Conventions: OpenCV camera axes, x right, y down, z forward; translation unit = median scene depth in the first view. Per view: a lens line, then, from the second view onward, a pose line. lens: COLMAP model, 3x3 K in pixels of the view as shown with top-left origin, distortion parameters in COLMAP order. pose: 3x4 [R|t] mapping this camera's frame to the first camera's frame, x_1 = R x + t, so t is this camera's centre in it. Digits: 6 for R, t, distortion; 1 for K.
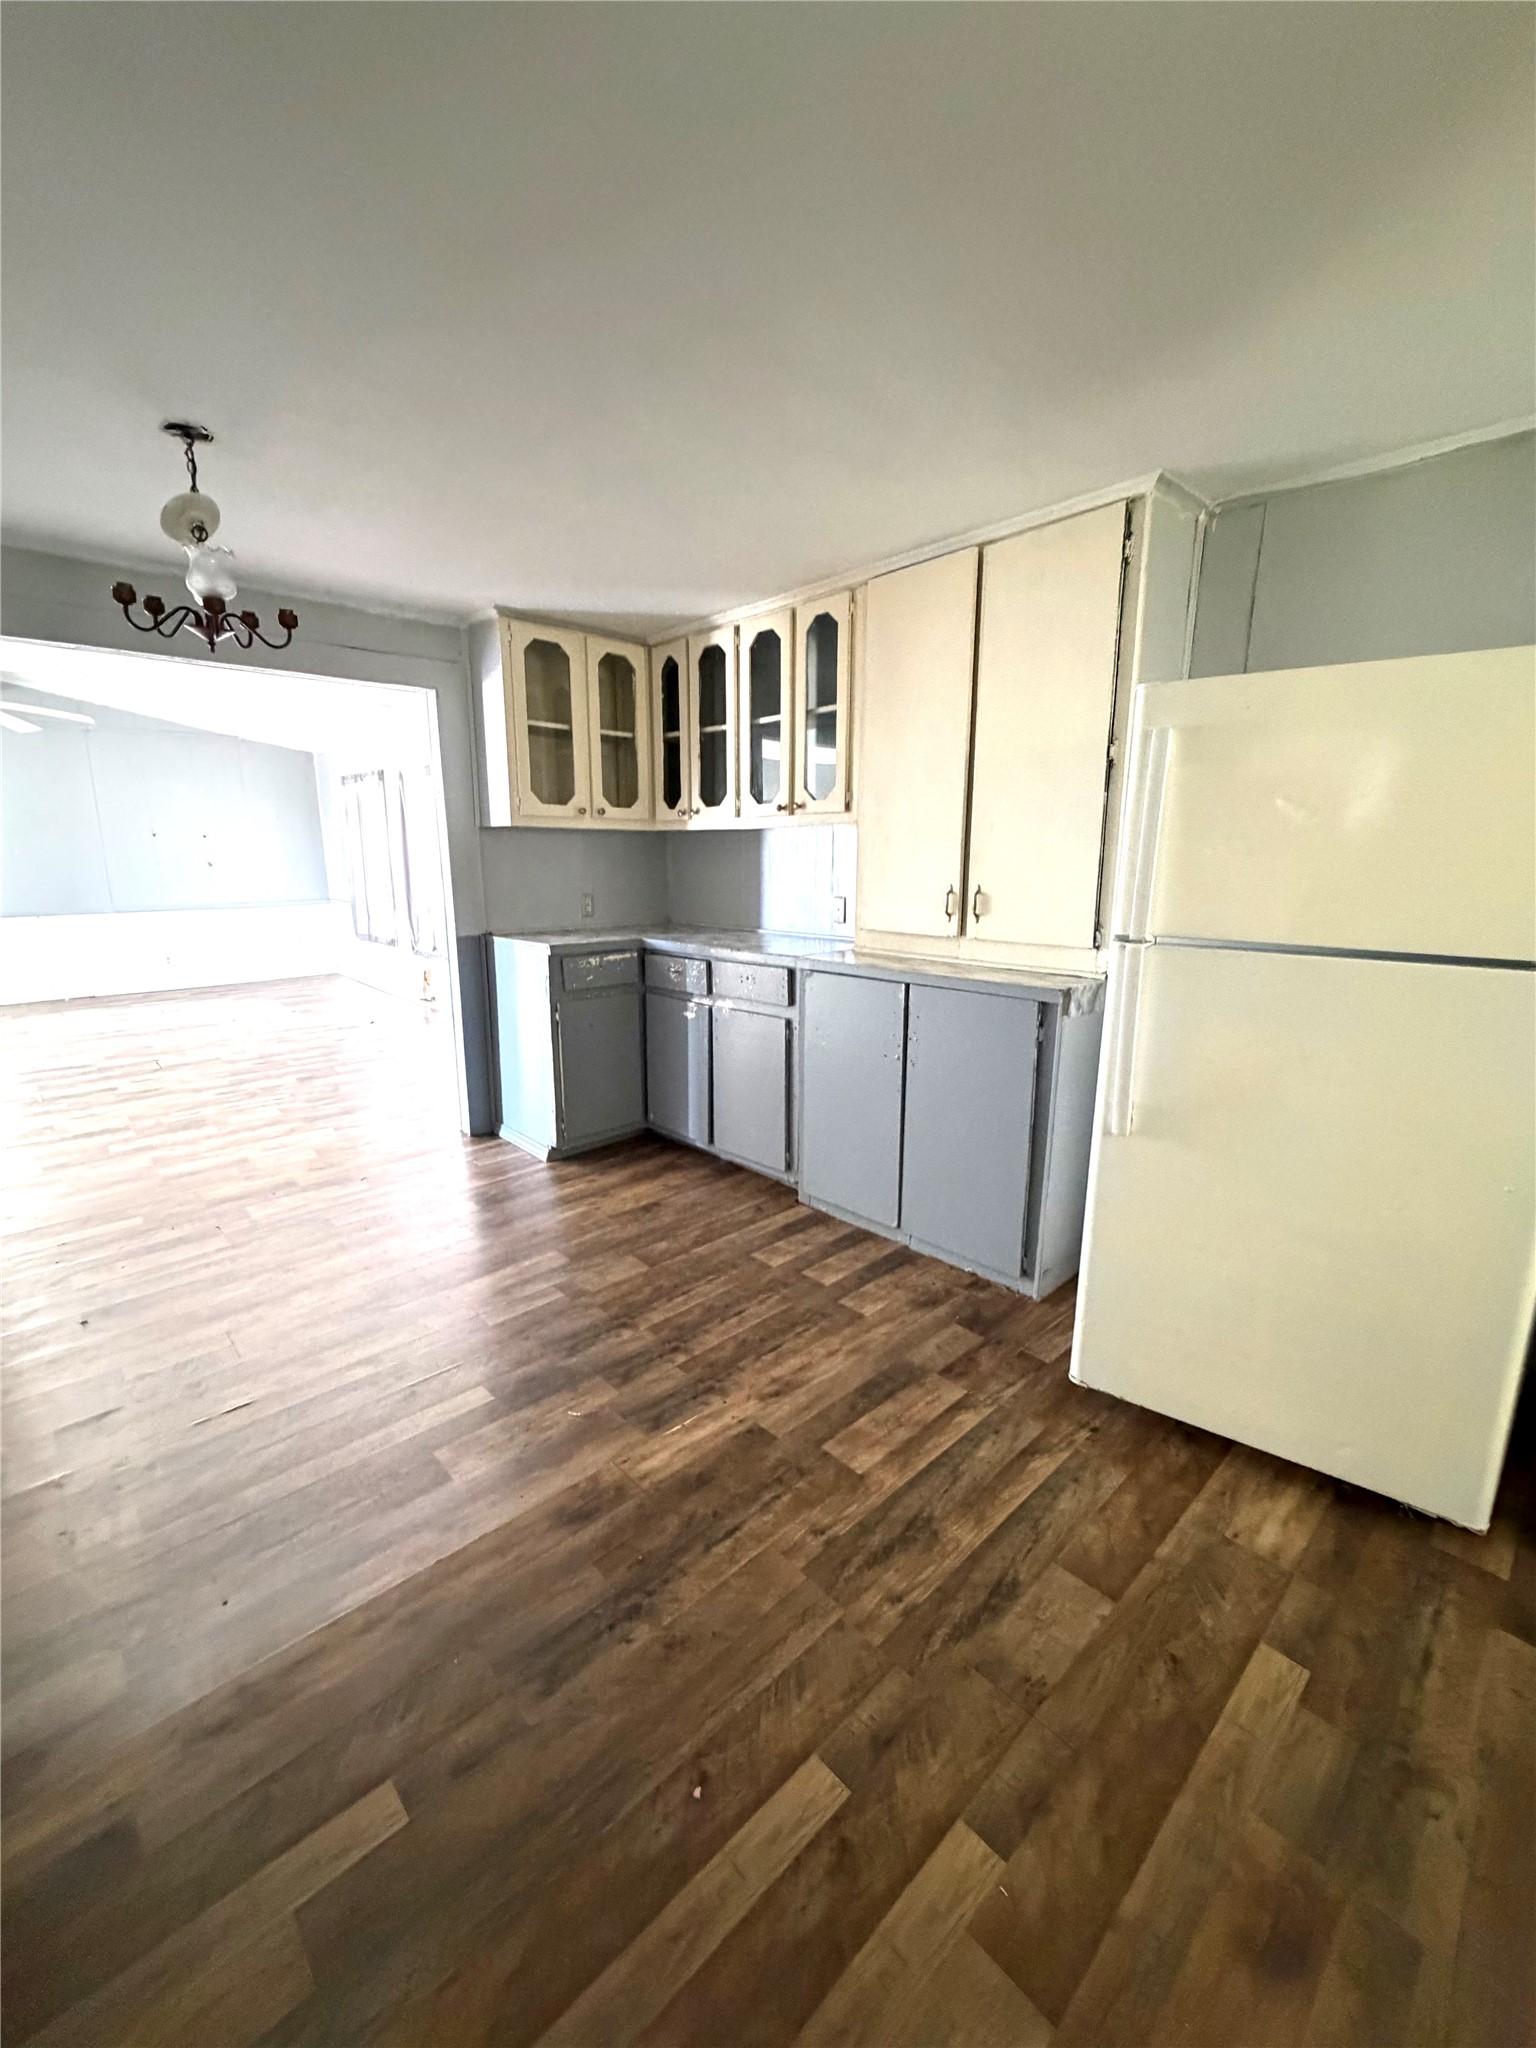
lens RADIAL K [[848.4, 0, 758.8], [0, 848.4, 1025.5], [0, 0, 1]] dist [0.000536, 0.000575]
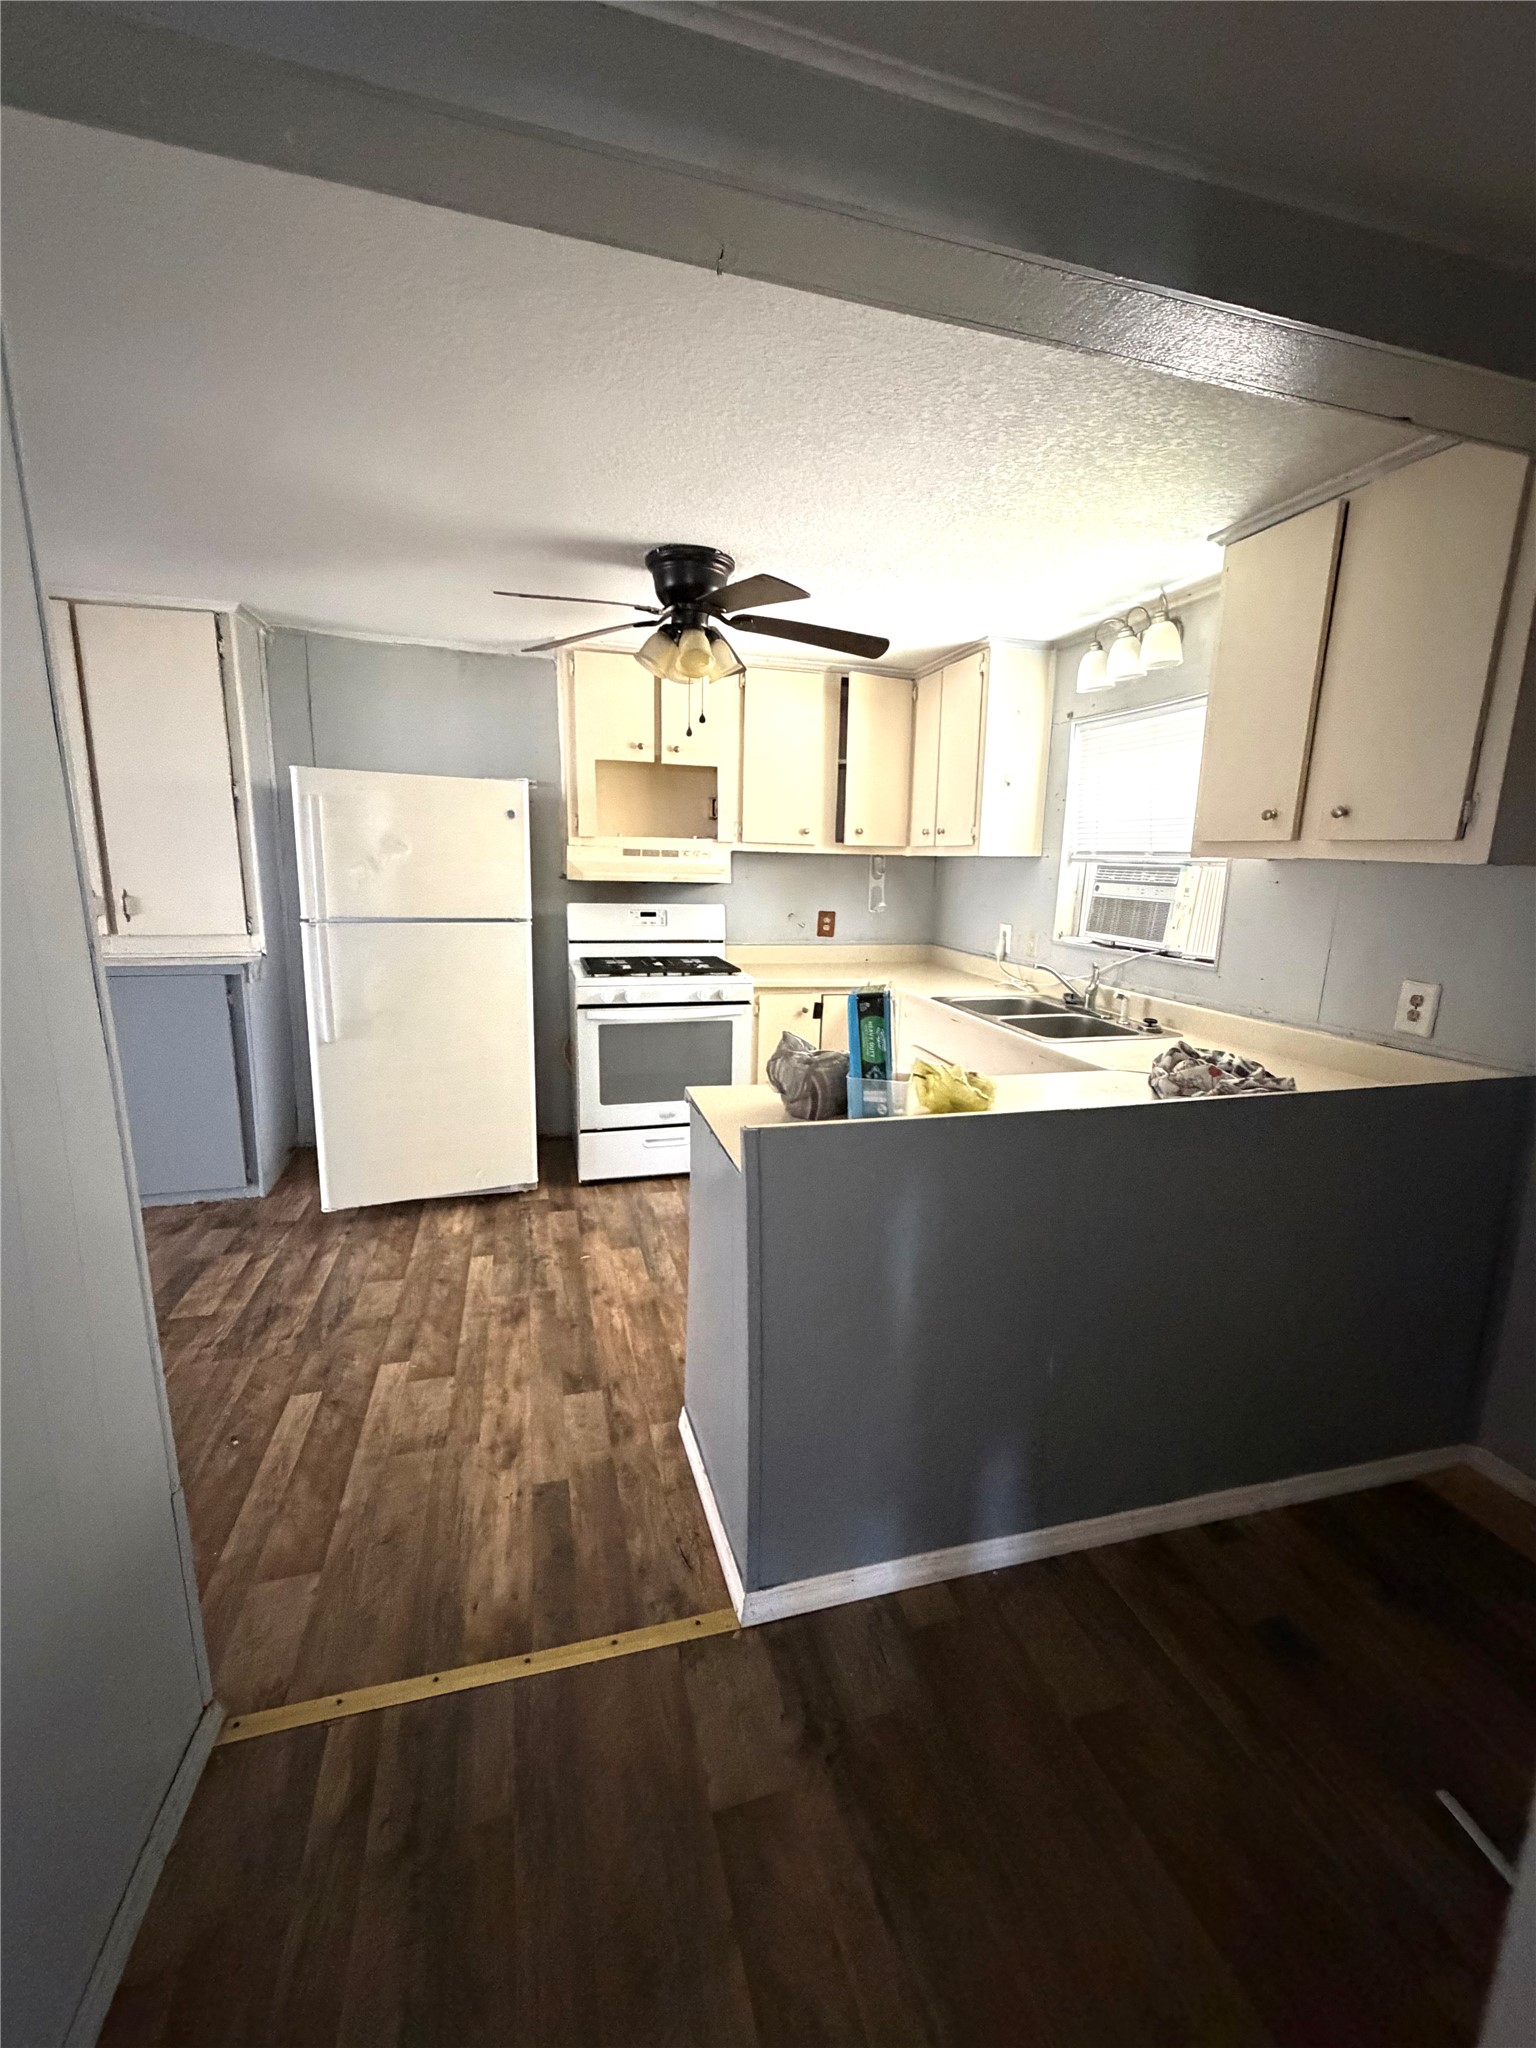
lens RADIAL K [[838.4, 0, 772.4], [0, 838.4, 1025.5], [0, 0, 1]] dist [-0.000513, 0.000049]
pose [[0.456851, -0.162031, 0.874662, -0.535026], [0.158729, 0.982339, 0.099072, 0.067541], [-0.875267, 0.093573, 0.474501, -0.457533]]
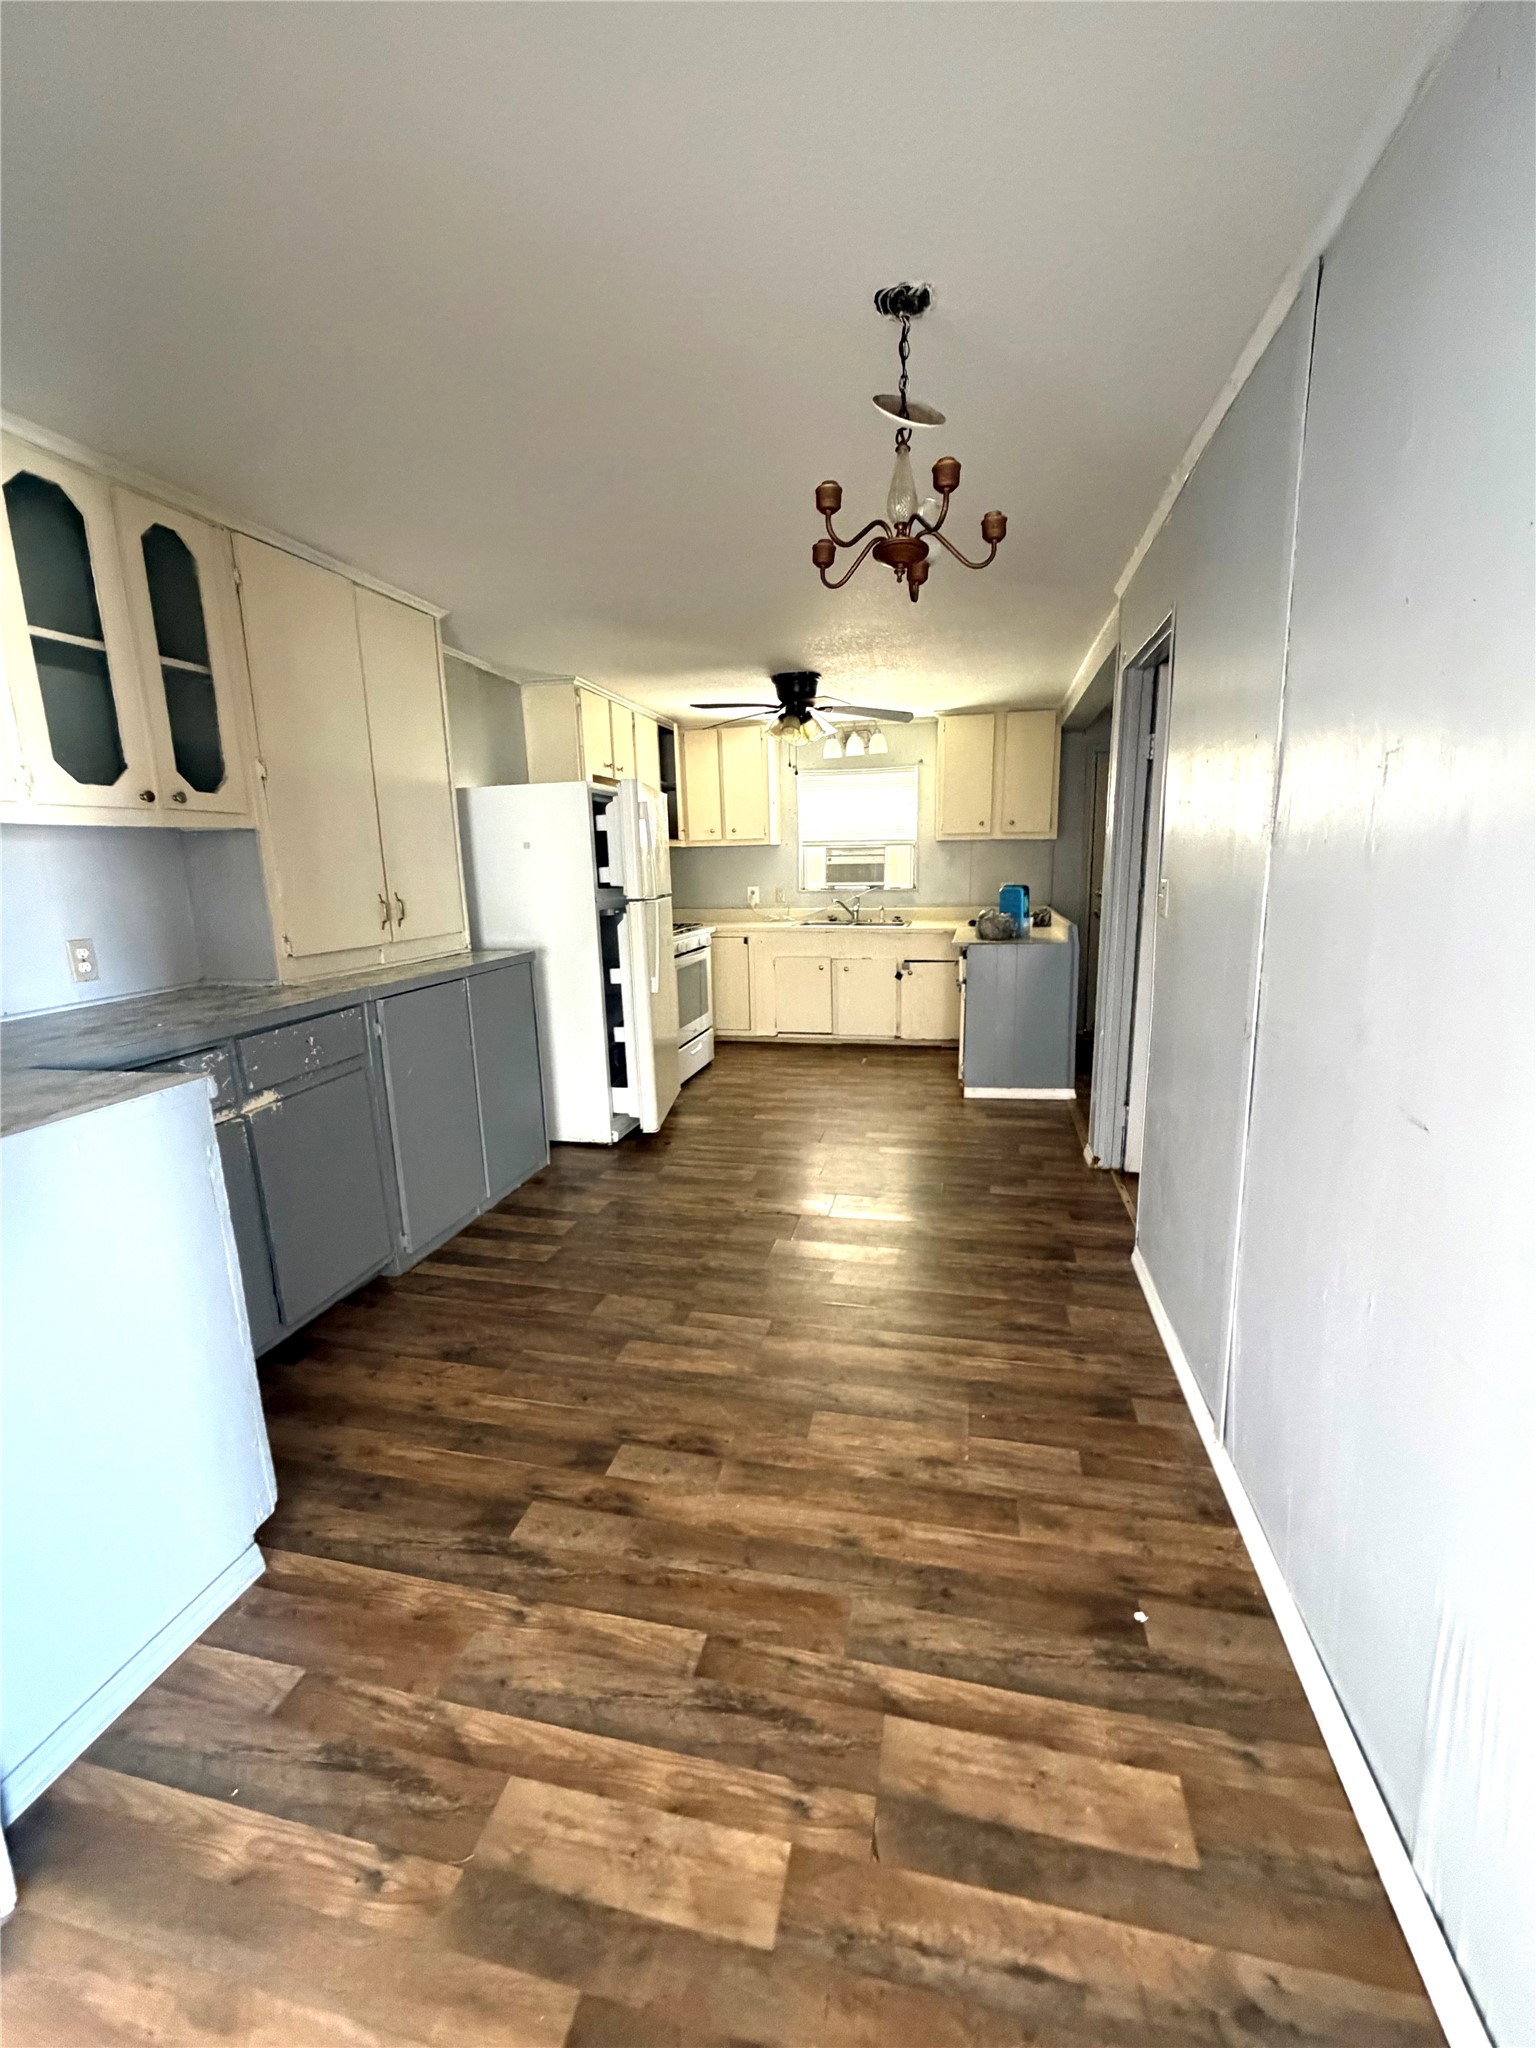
lens RADIAL K [[829.2, 0, 759.8], [0, 829.2, 1022.7], [0, 0, 1]] dist [-0.000261, 0.000402]
pose [[-0.551752, -0.149925, 0.820422, -1.307135], [0.193140, 0.933999, 0.300572, -0.348196], [-0.811336, 0.324298, -0.486379, 1.672012]]
